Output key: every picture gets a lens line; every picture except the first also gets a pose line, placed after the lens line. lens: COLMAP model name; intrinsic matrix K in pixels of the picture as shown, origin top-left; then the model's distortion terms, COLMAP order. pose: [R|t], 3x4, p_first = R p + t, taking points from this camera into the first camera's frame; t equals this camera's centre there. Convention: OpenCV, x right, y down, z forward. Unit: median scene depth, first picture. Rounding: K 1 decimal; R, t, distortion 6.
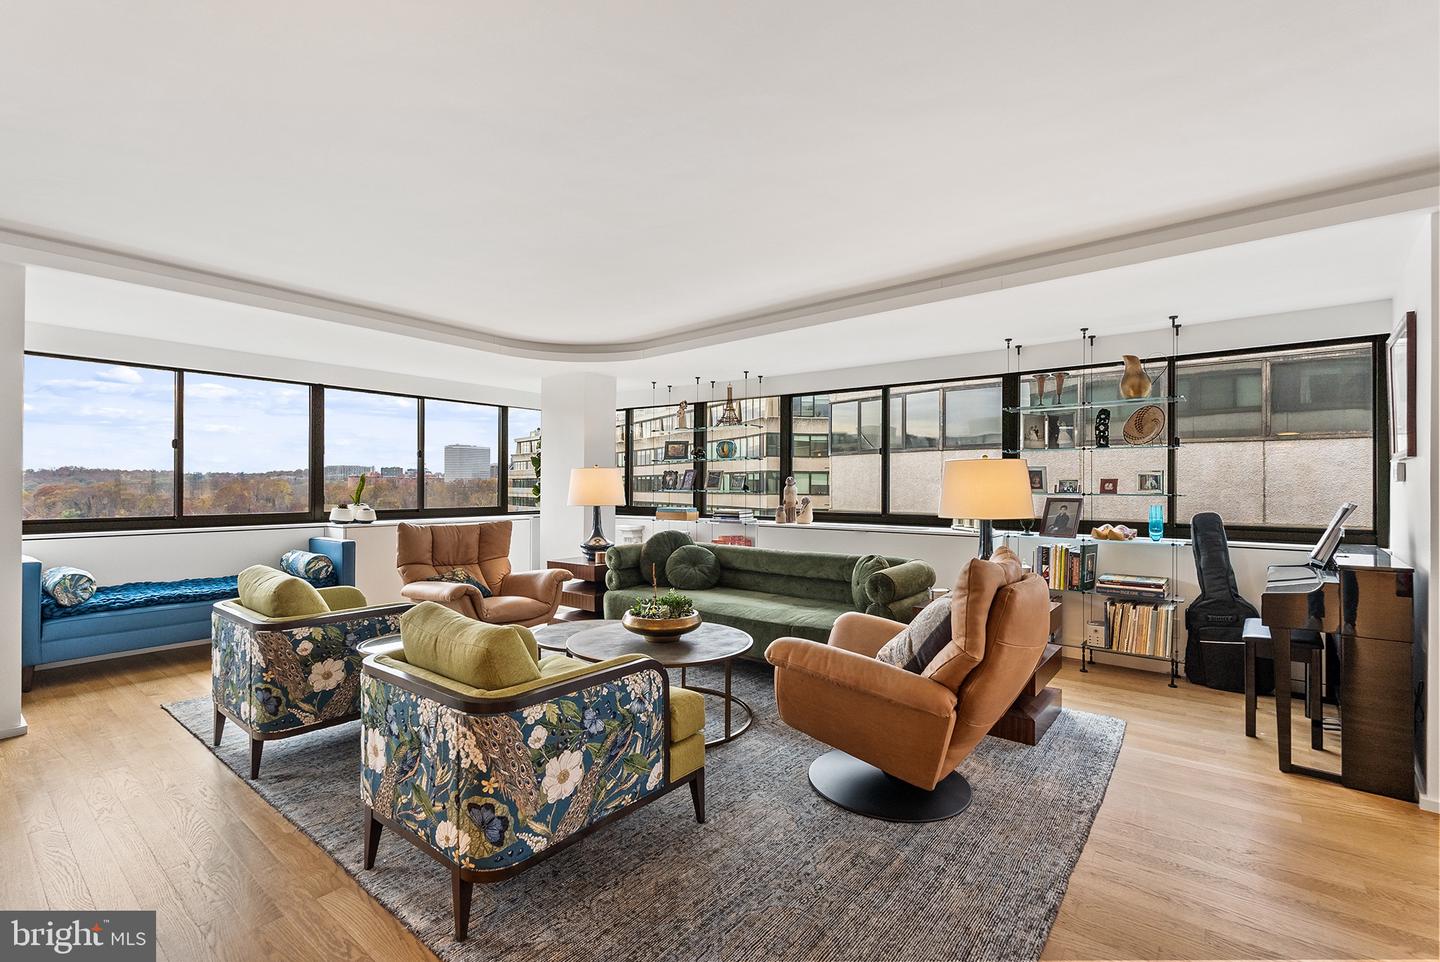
lens RADIAL K [[632.9, 0, 720.6], [0, 632.9, 481.4], [0, 0, 1]] dist [-0.004310, -0.000073]
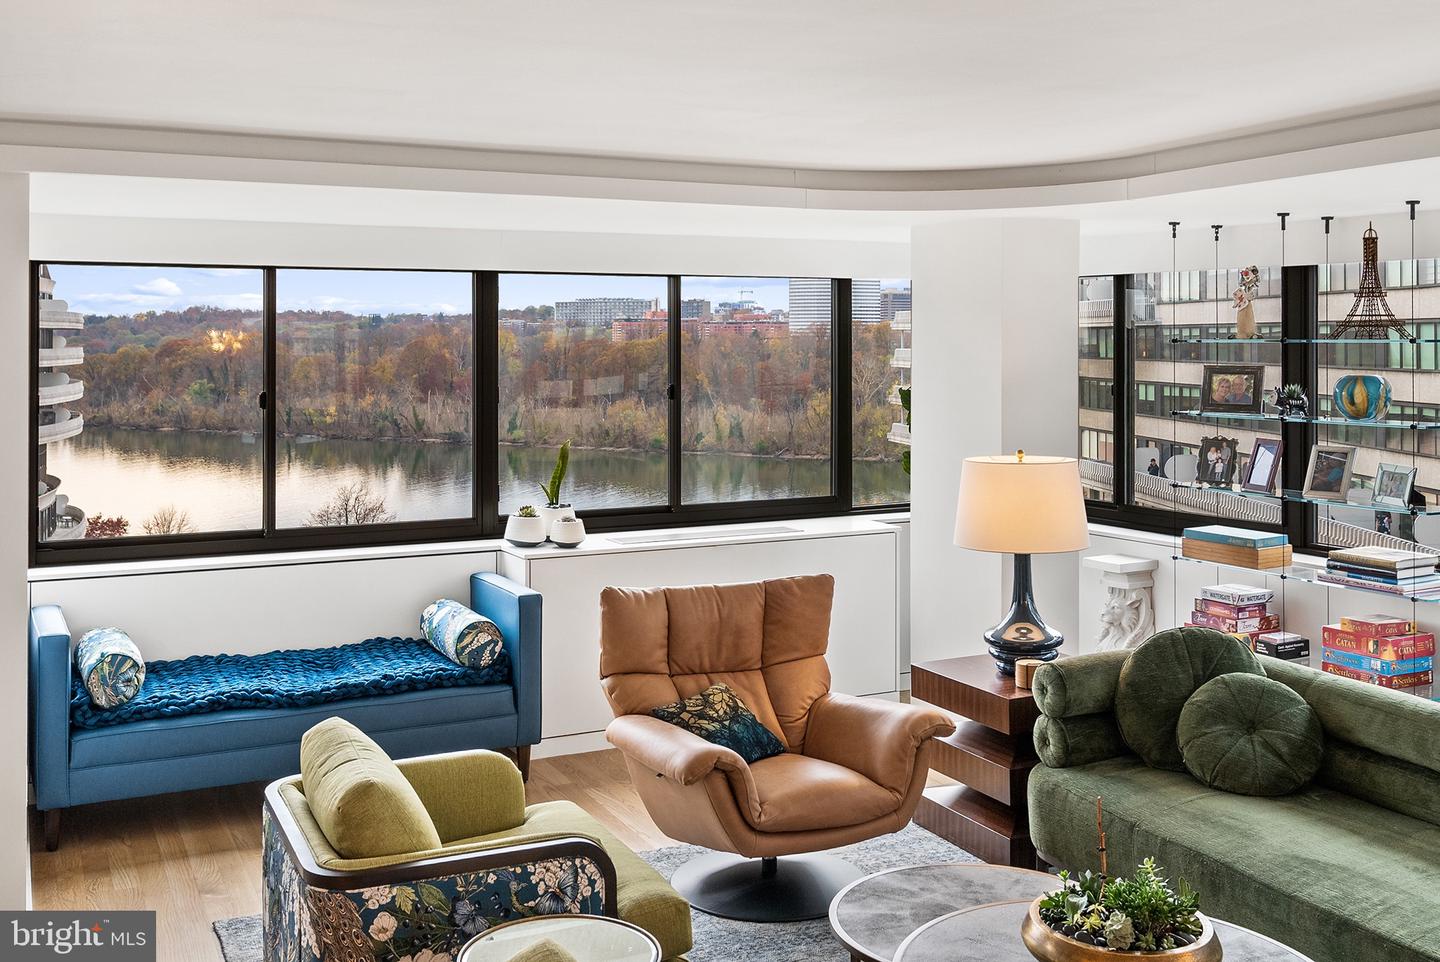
lens RADIAL K [[1456.1, 0, 726.3], [0, 1456.1, 324.6], [0, 0, 1]] dist [-0.010924, 0.008109]
pose [[0.898350, -0.006851, -0.439228, 0.074569], [0.006099, 0.999977, -0.003123, -0.139288], [0.439239, 0.000126, 0.898370, 0.034268]]
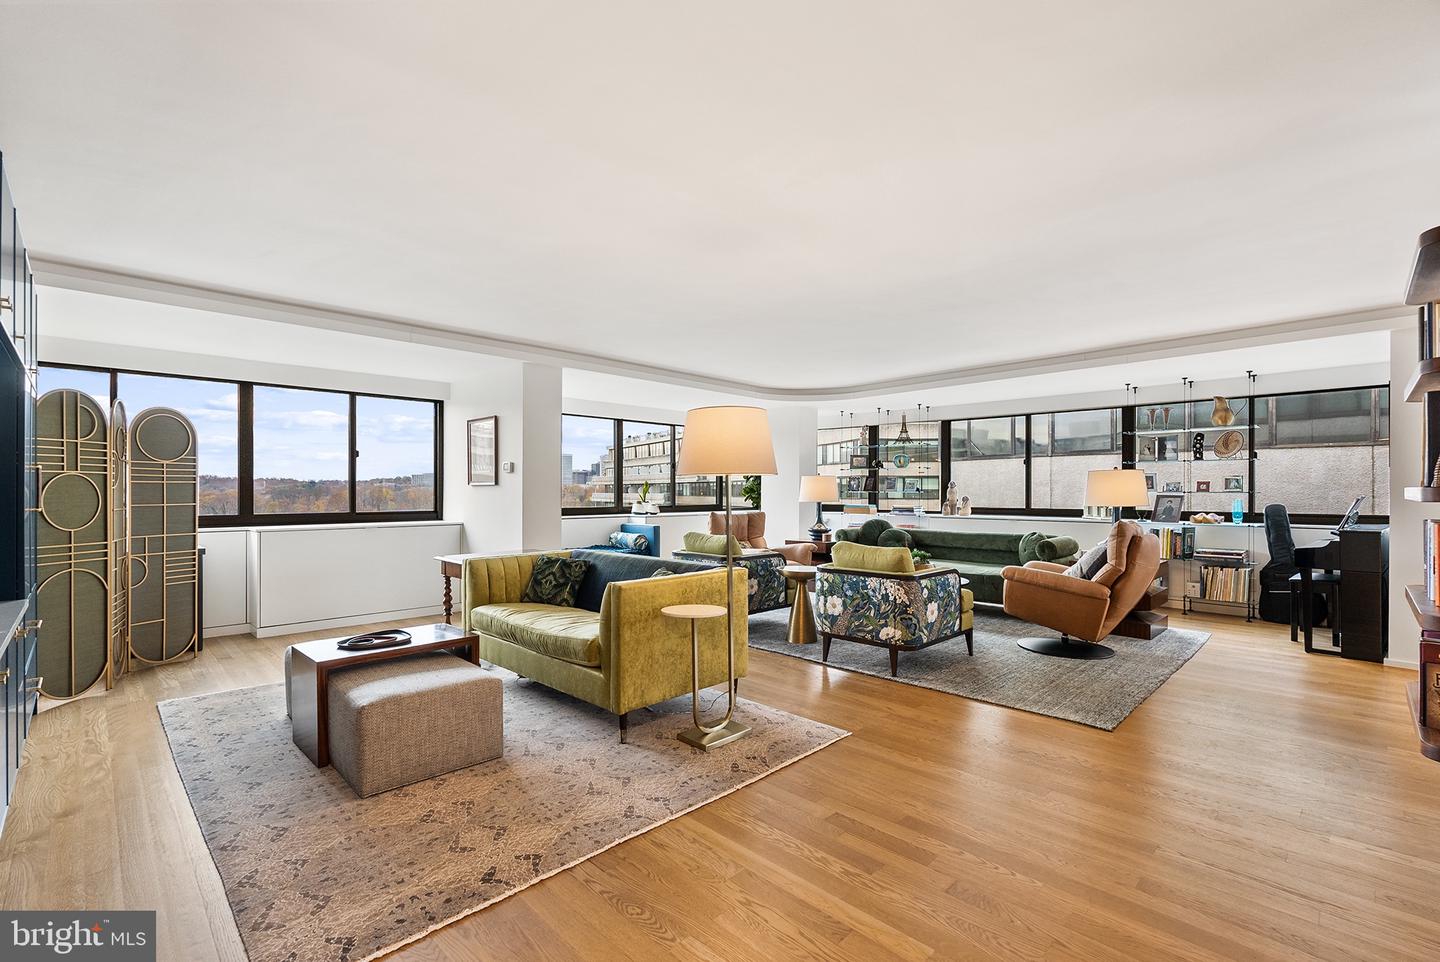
lens RADIAL K [[637.5, 0, 723.1], [0, 637.5, 487.0], [0, 0, 1]] dist [-0.001853, 0.000175]
pose [[0.993021, -0.003130, -0.117895, -0.307182], [0.003223, 0.999995, 0.000594, 0.003786], [0.117893, -0.000969, 0.993026, -0.582487]]
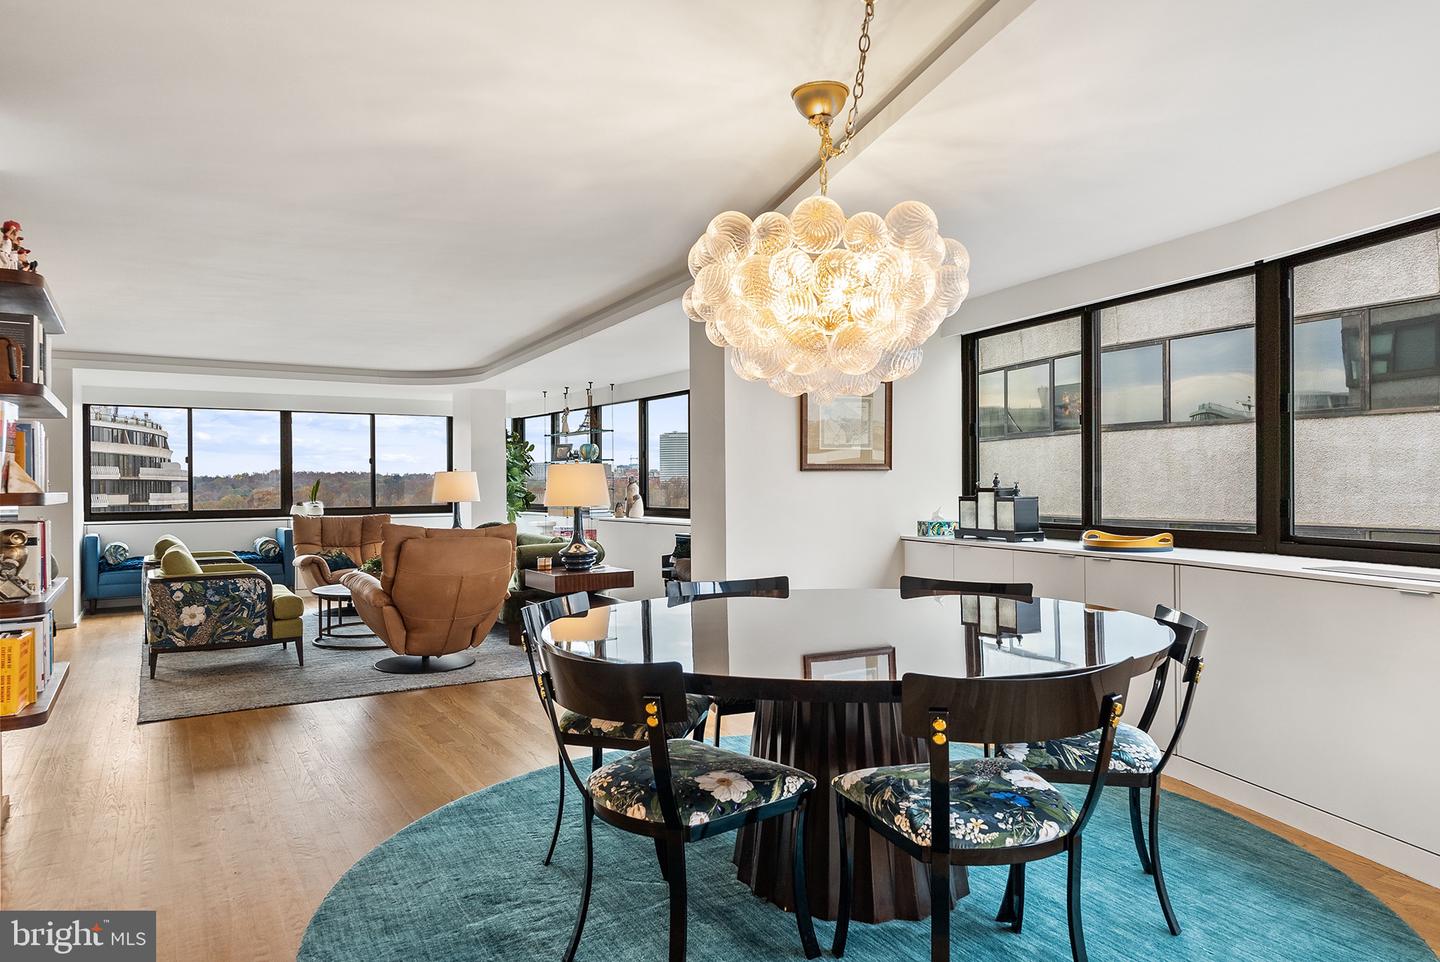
lens RADIAL K [[897.1, 0, 717.1], [0, 897.1, 480.1], [0, 0, 1]] dist [-0.001103, -0.000544]
pose [[0.940529, -0.013752, -0.339434, 1.099852], [0.014683, 0.999892, 0.000177, 0.003506], [0.339395, -0.005151, 0.940630, -0.580134]]
